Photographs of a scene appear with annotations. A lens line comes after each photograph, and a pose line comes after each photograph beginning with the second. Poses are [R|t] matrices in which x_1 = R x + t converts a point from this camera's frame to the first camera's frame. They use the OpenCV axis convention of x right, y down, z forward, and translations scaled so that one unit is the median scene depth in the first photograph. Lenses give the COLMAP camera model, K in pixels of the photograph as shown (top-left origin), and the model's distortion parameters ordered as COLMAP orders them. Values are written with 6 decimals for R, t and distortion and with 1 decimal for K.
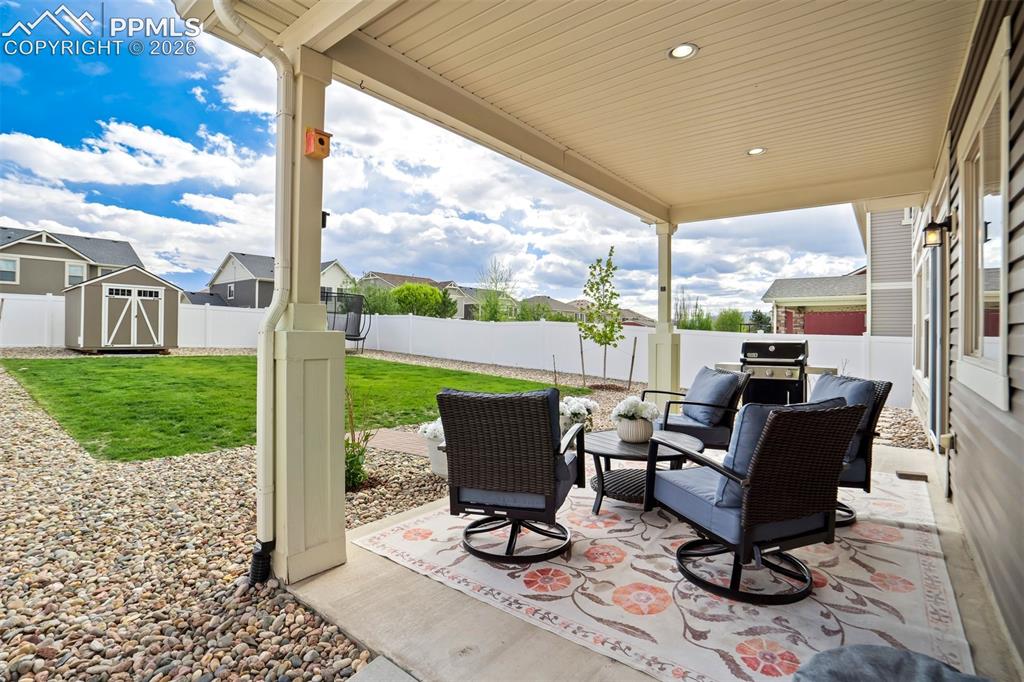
lens RADIAL K [[482.2, 0, 512.0], [0, 482.2, 341.0], [0, 0, 1]] dist [-0.067039, 0.035562]
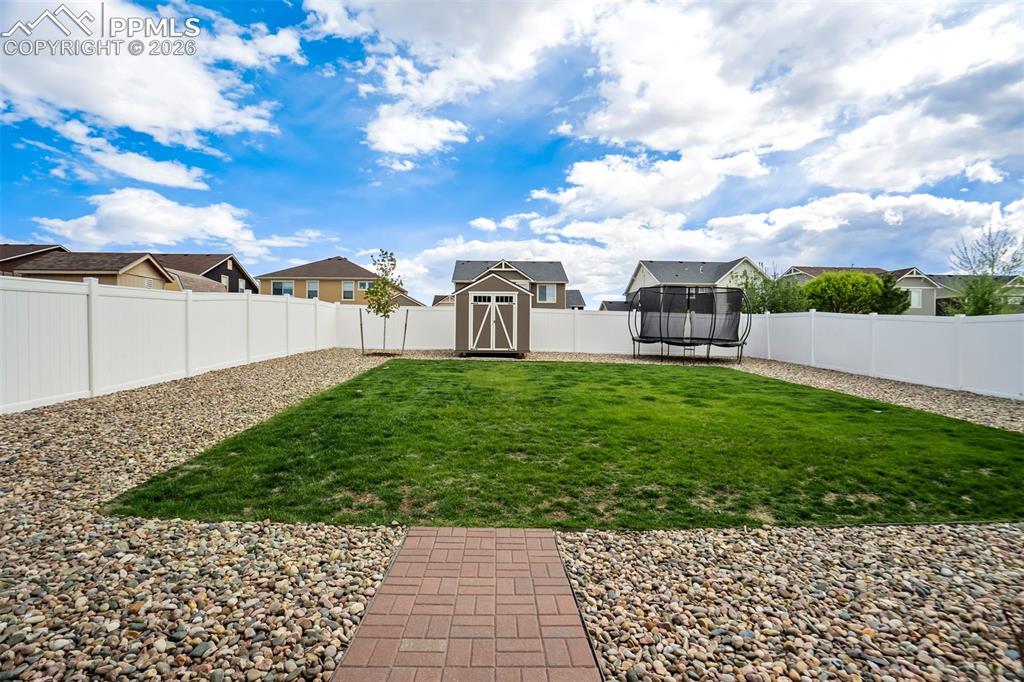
lens RADIAL K [[482.2, 0, 512.0], [0, 482.2, 341.0], [0, 0, 1]] dist [-0.067039, 0.035562]
pose [[0.663813, -0.000032, -0.747899, 0.020354], [-0.008992, 0.999927, -0.008024, -0.000579], [0.747845, 0.012052, 0.663764, 0.245368]]
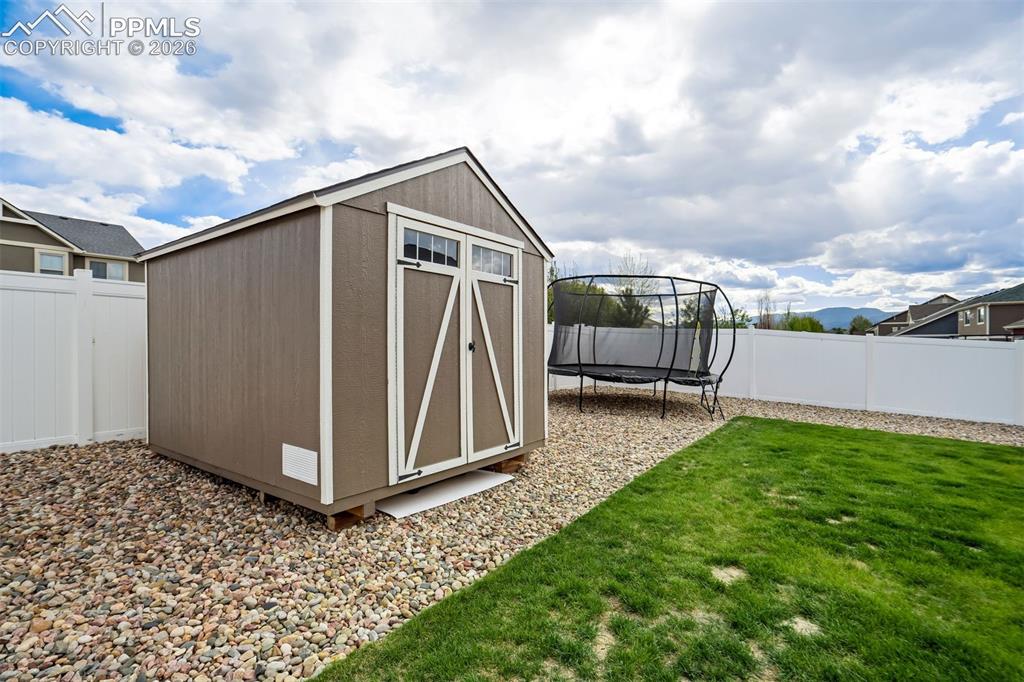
lens RADIAL K [[482.2, 0, 512.0], [0, 482.2, 341.0], [0, 0, 1]] dist [-0.067039, 0.035562]
pose [[0.997590, -0.006930, 0.069039, -0.617681], [0.008623, 0.999669, -0.024254, -0.037487], [-0.068848, 0.024791, 0.997319, 0.567441]]
